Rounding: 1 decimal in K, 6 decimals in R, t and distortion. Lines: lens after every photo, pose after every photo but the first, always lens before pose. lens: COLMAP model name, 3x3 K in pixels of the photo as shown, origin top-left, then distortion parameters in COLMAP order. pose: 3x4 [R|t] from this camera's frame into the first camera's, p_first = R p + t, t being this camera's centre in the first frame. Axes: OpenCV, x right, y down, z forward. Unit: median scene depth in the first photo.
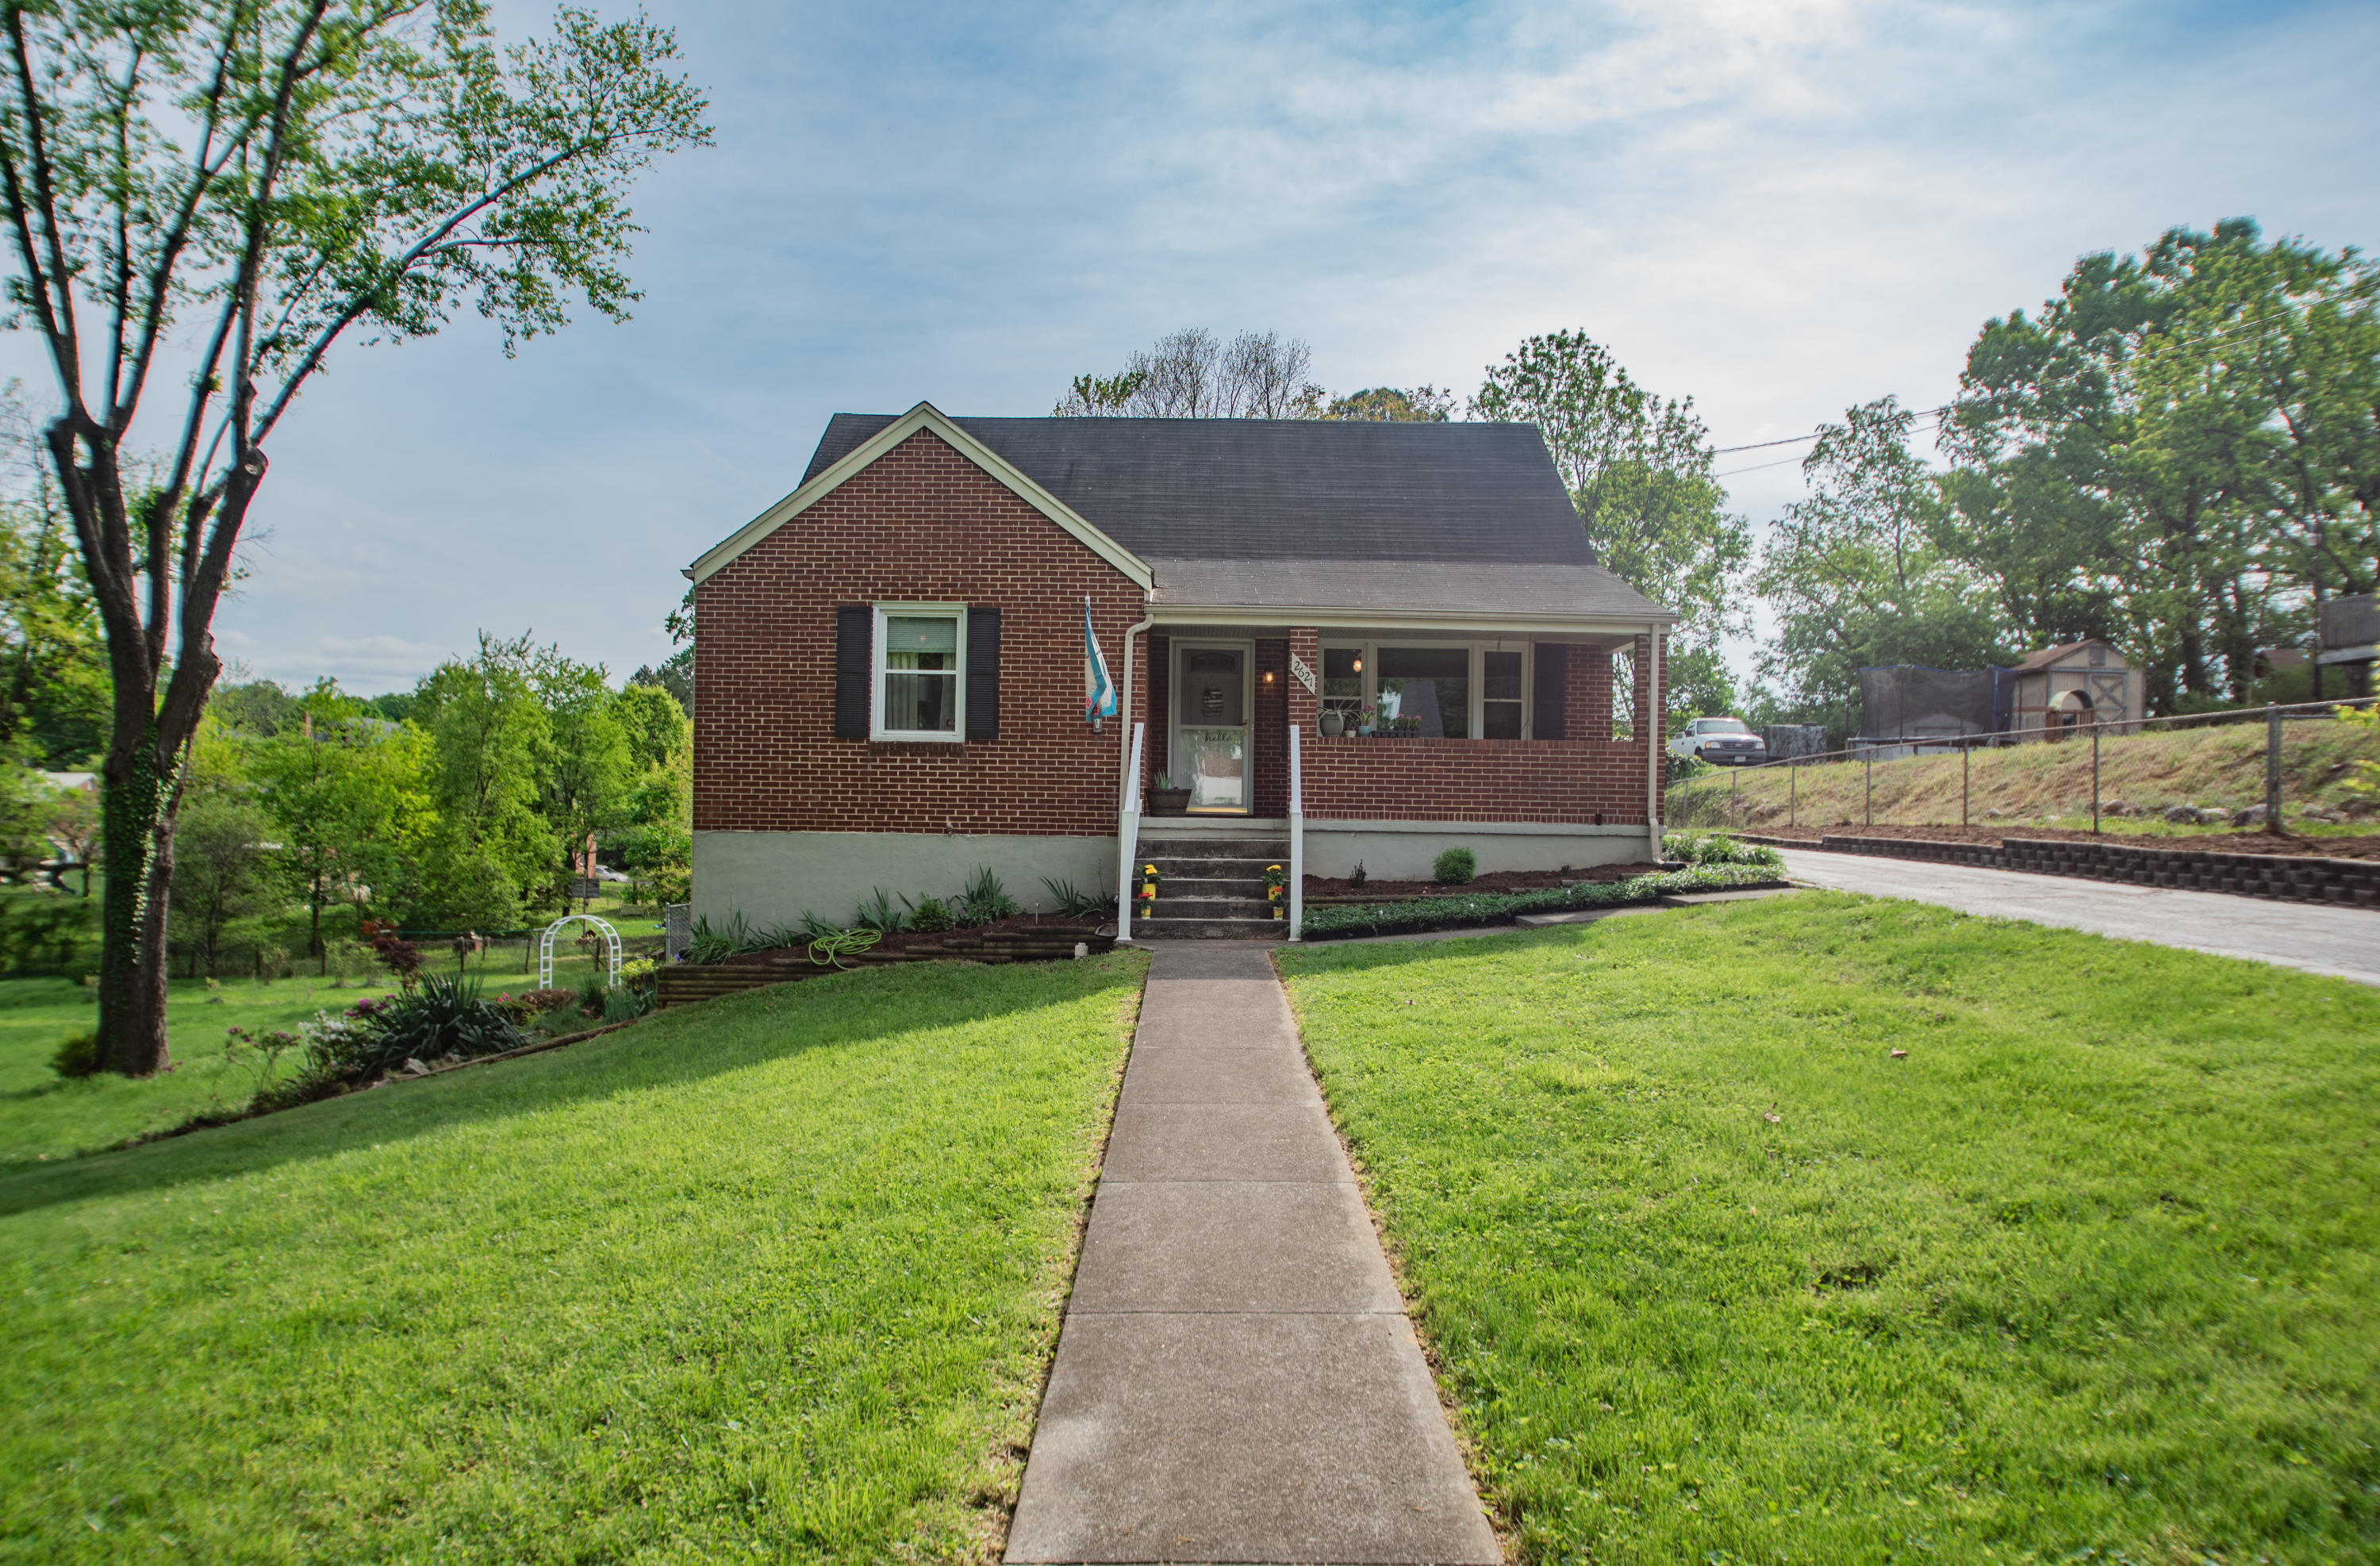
lens RADIAL K [[1551.7, 0, 1190.0], [0, 1551.7, 783.0], [0, 0, 1]] dist [-0.067926, -0.000363]
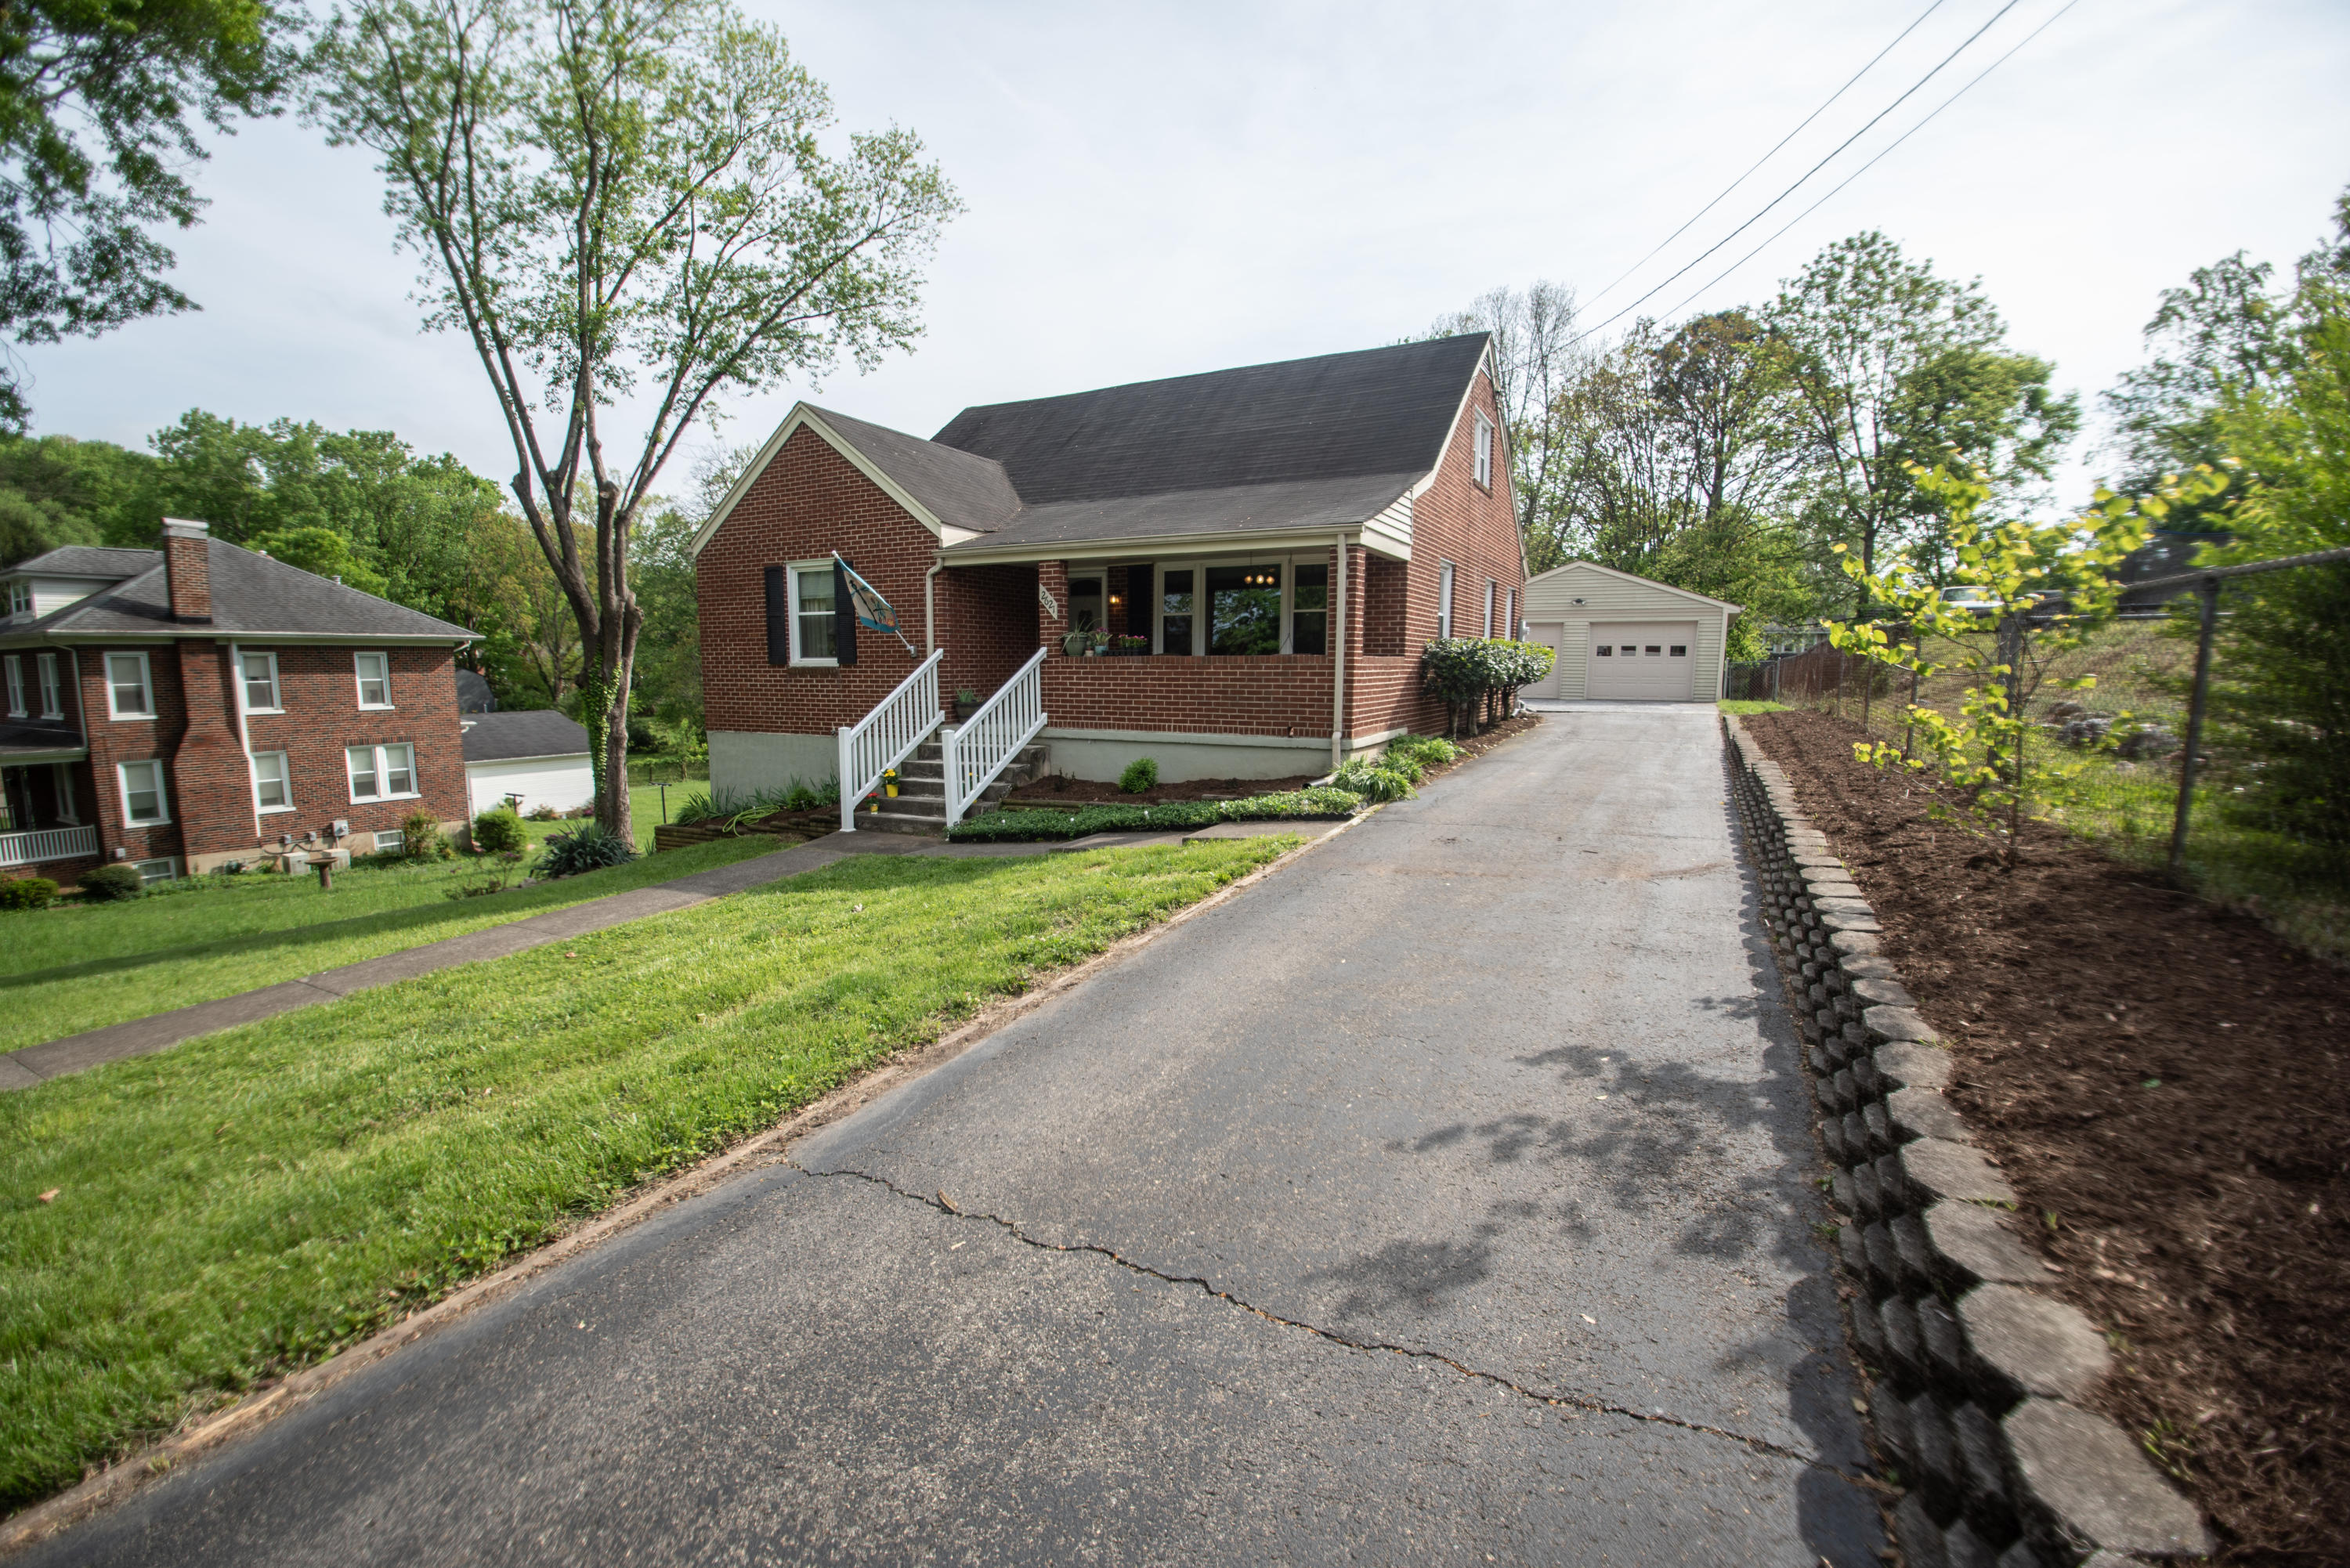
lens RADIAL K [[1012.9, 0, 1173.7], [0, 1012.9, 793.2], [0, 0, 1]] dist [-0.041916, -0.001217]
pose [[0.887701, 0.043948, -0.458319, 0.432382], [0.024543, 0.989502, 0.142419, -0.029493], [0.459766, -0.137674, 0.877303, 0.309700]]
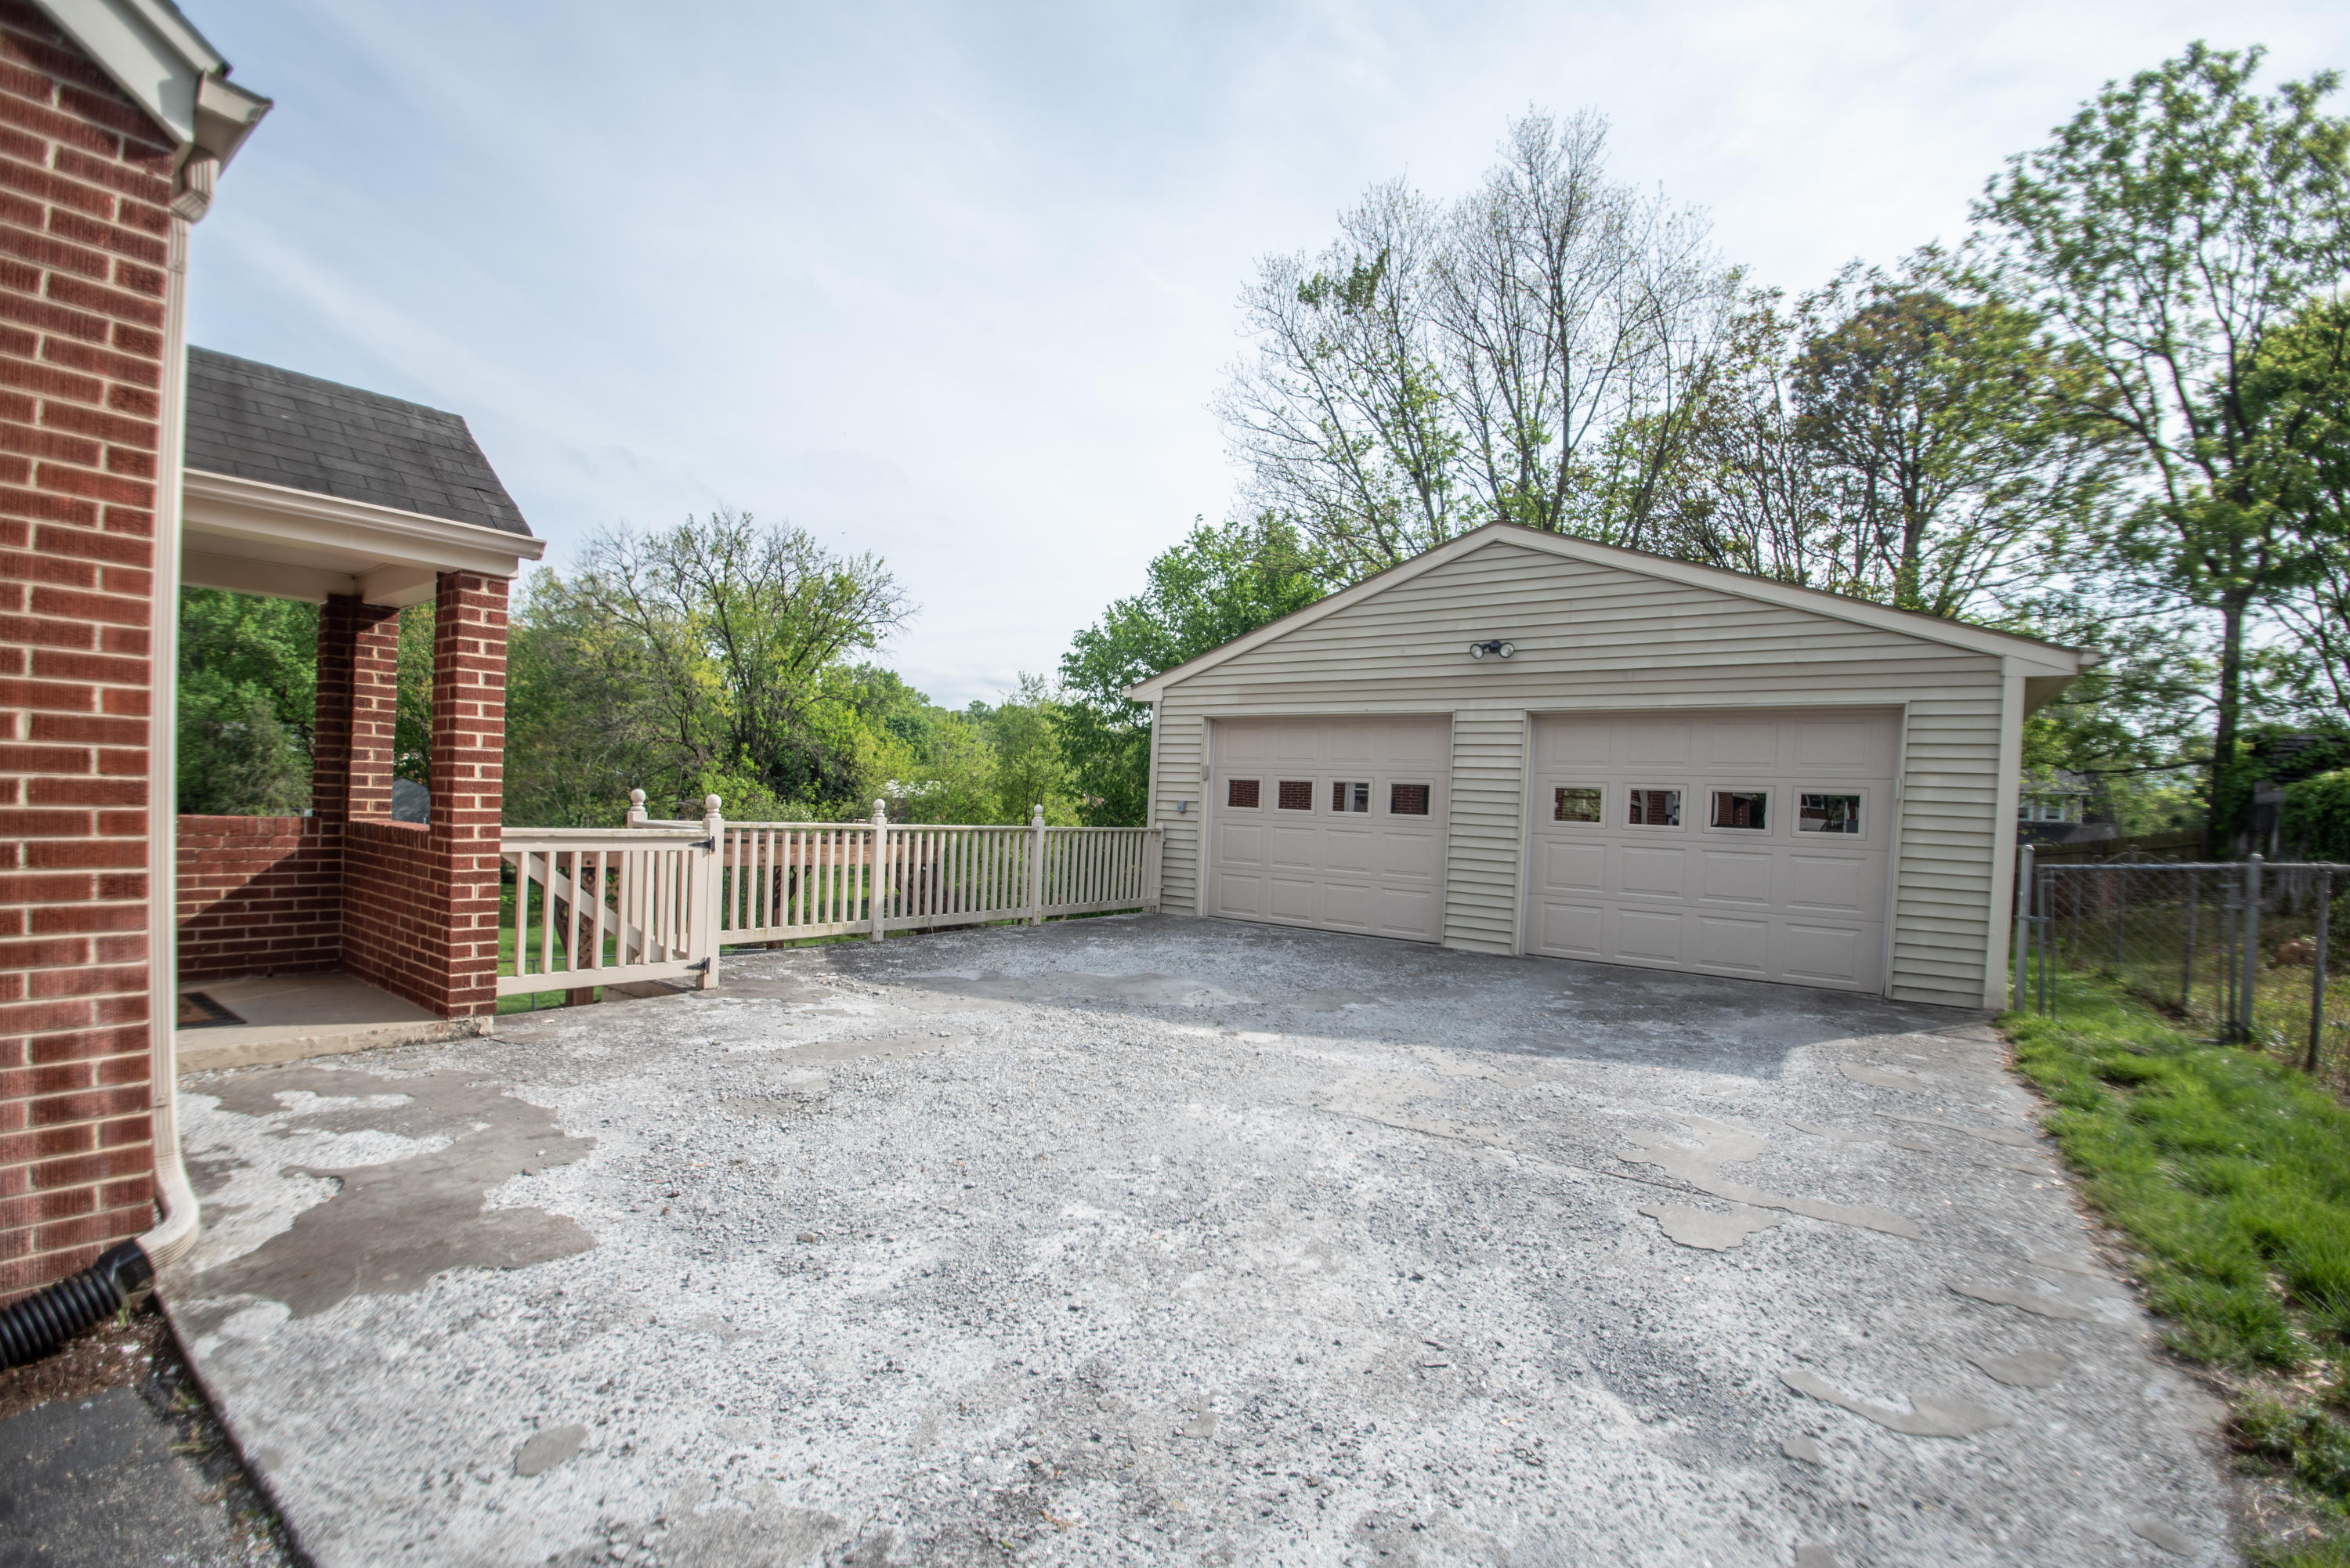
lens RADIAL K [[1012.9, 0, 1173.7], [0, 1012.9, 793.2], [0, 0, 1]] dist [-0.041916, -0.001217]
pose [[0.815428, 0.014660, -0.578673, 0.423791], [-0.014681, 0.999881, 0.004643, -0.017089], [0.578673, 0.004709, 0.815546, 1.431816]]
